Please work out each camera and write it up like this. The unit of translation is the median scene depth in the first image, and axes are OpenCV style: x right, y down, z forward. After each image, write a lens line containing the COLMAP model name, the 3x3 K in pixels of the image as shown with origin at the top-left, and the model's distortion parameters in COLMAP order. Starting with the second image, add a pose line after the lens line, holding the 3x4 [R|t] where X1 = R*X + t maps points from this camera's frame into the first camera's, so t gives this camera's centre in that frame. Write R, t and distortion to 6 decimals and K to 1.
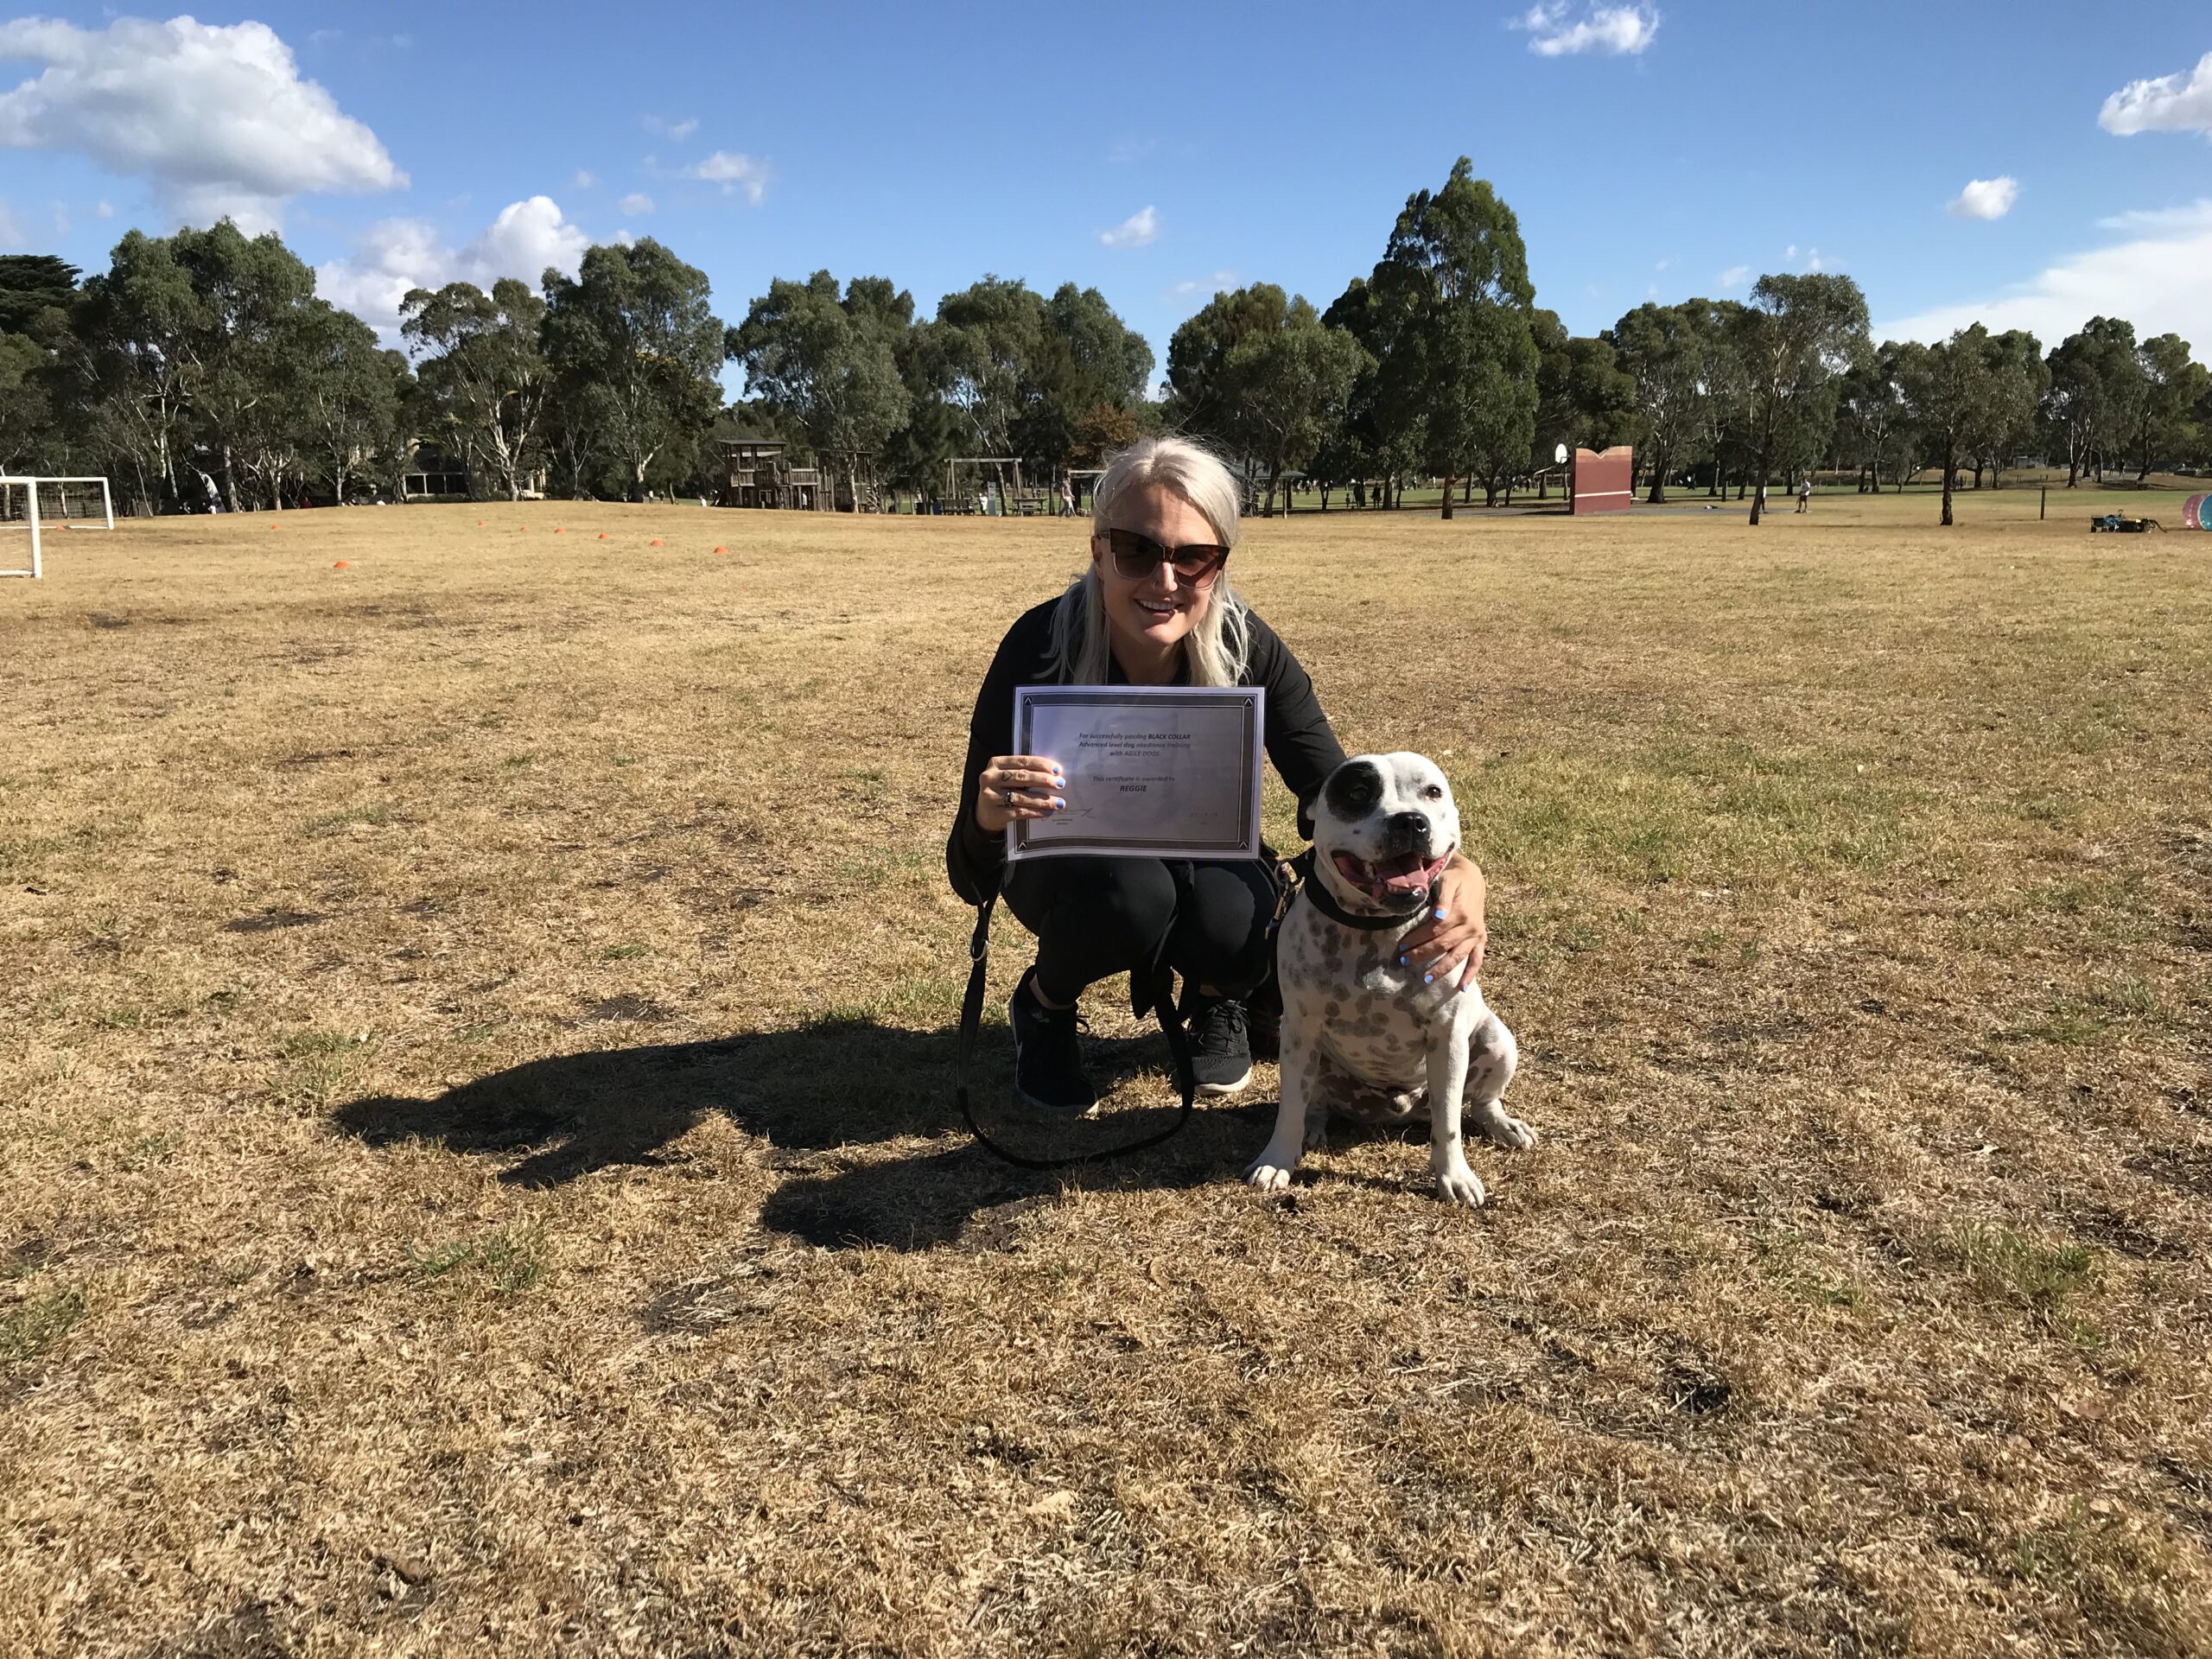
lens RADIAL K [[1791.4, 0, 1102.8], [0, 1791.4, 837.1], [0, 0, 1]] dist [-0.019836, 0.033765]
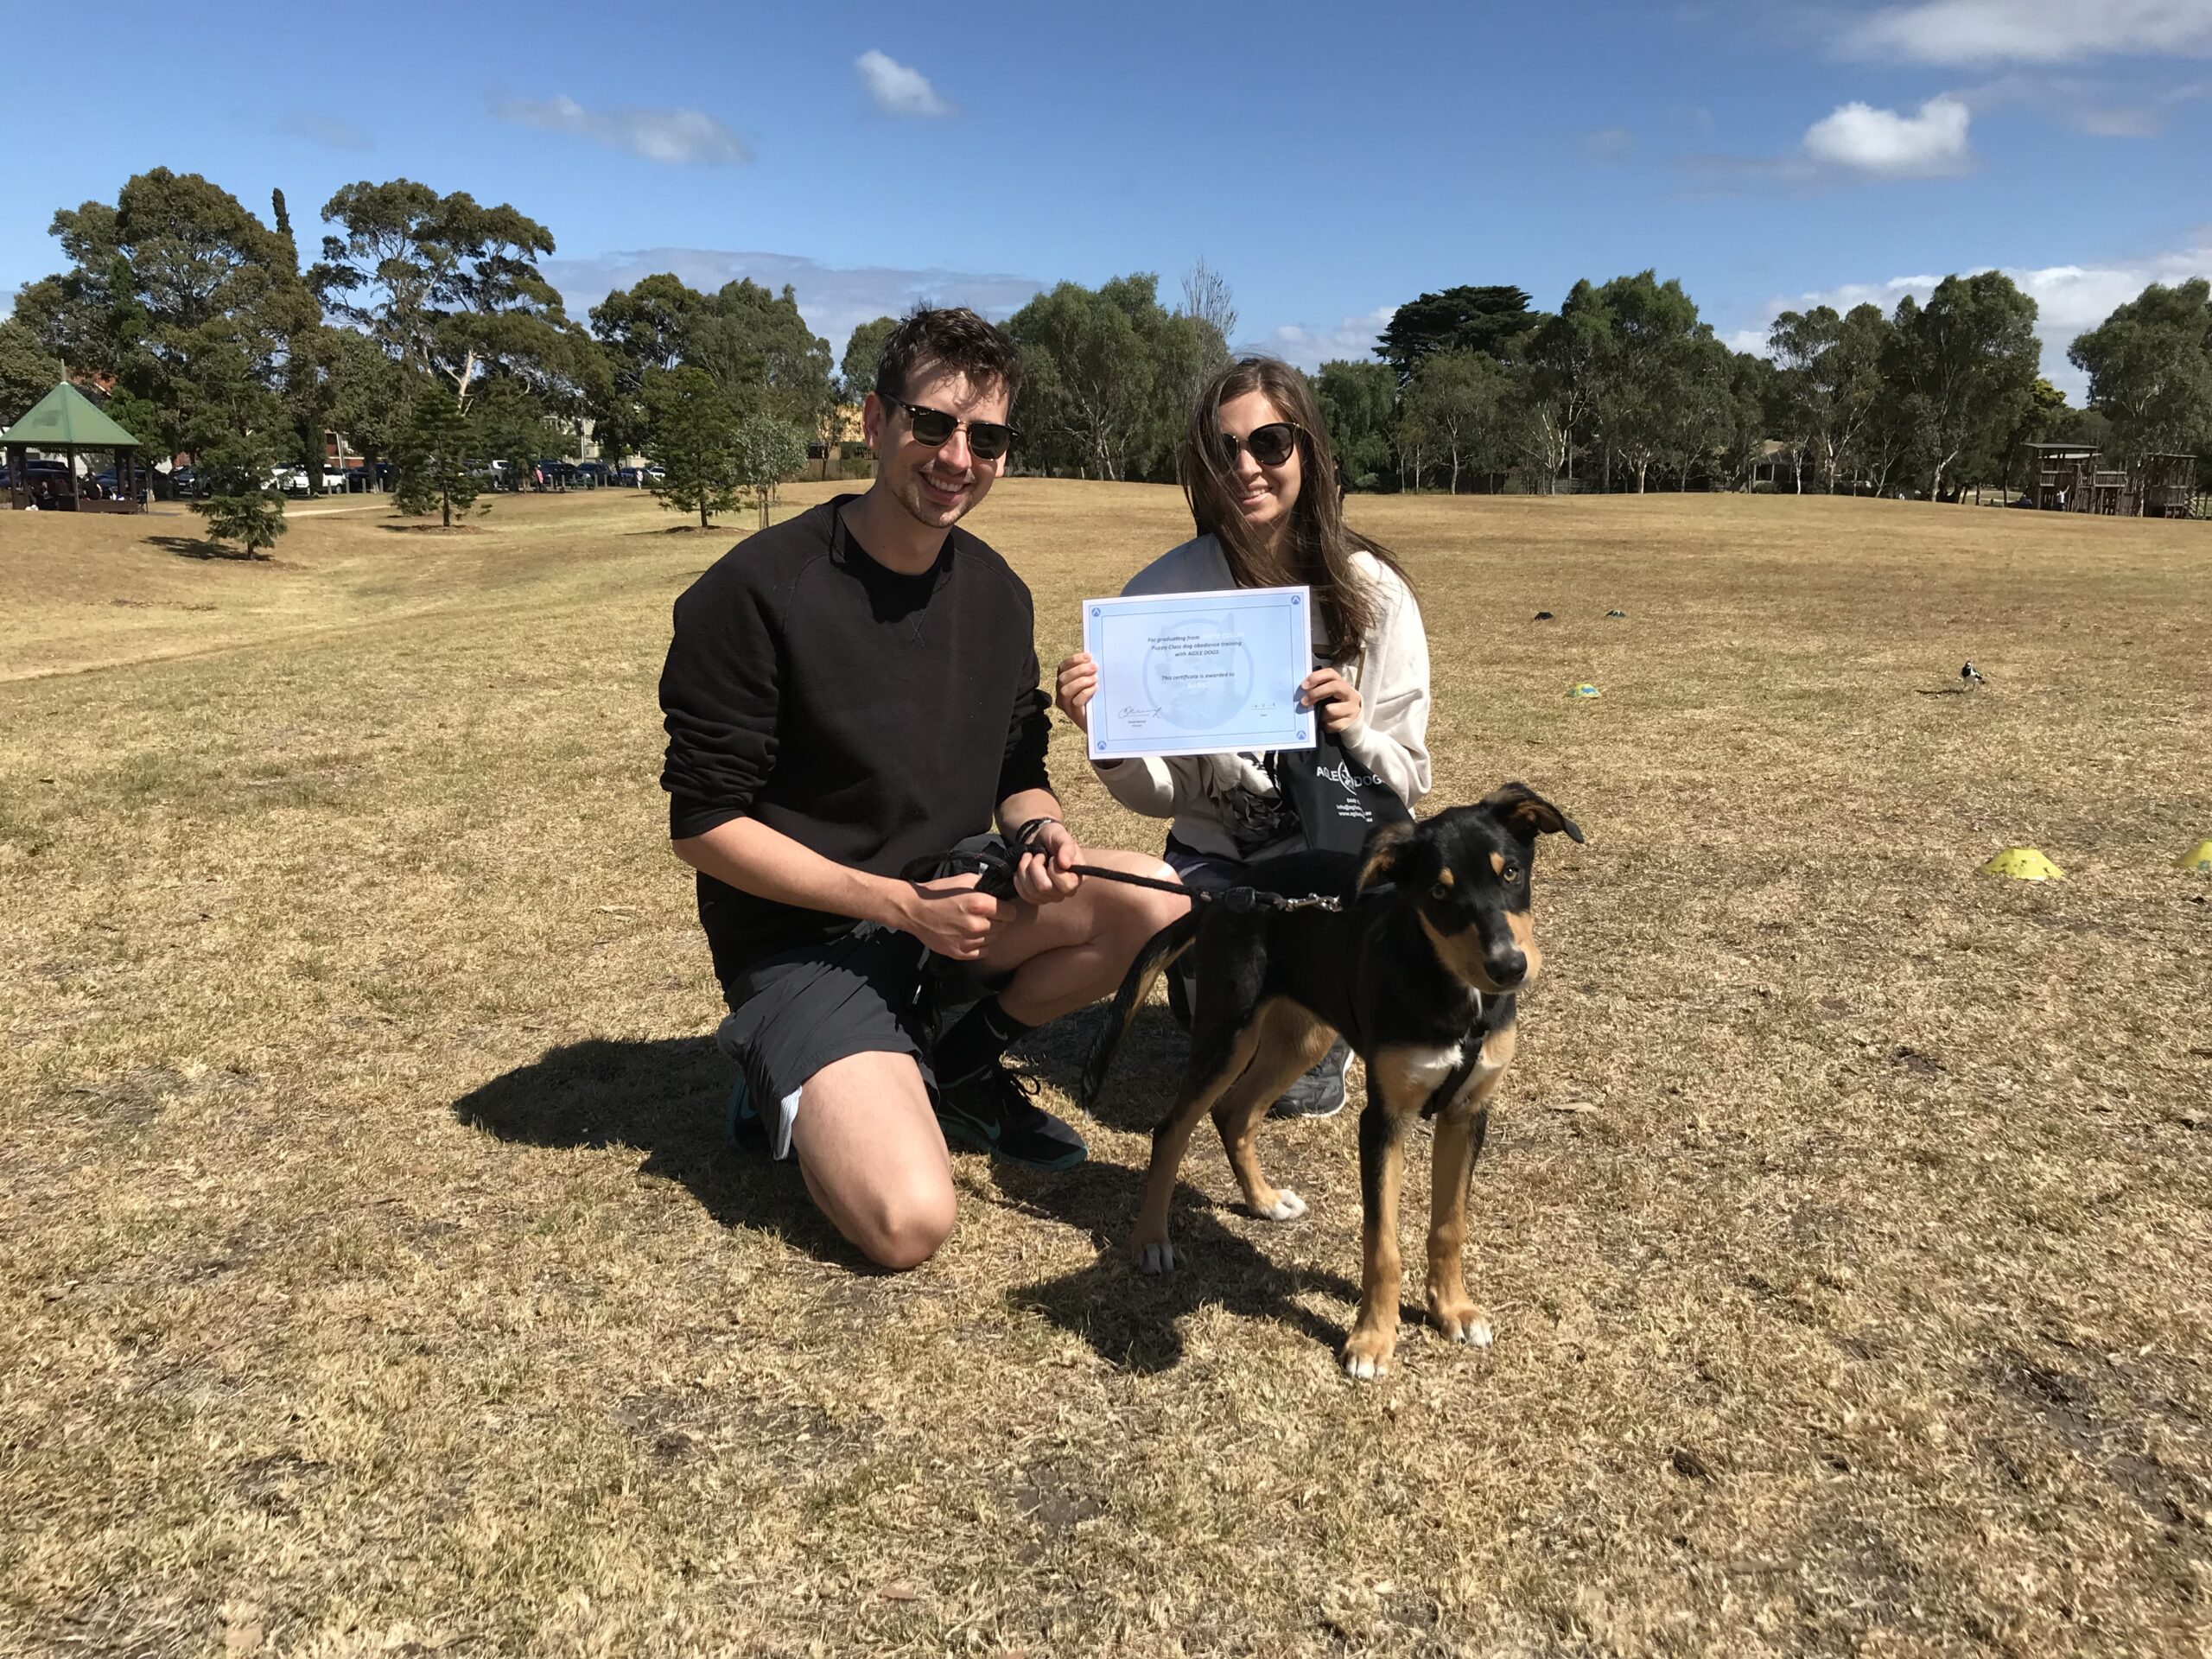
lens RADIAL K [[1791.4, 0, 1110.6], [0, 1791.4, 821.5], [0, 0, 1]] dist [-0.019836, 0.033765]
pose [[0.758045, 0.157965, -0.632783, 0.083223], [-0.160539, 0.985567, 0.053714, 0.038616], [0.632135, 0.060869, 0.772464, -0.191585]]
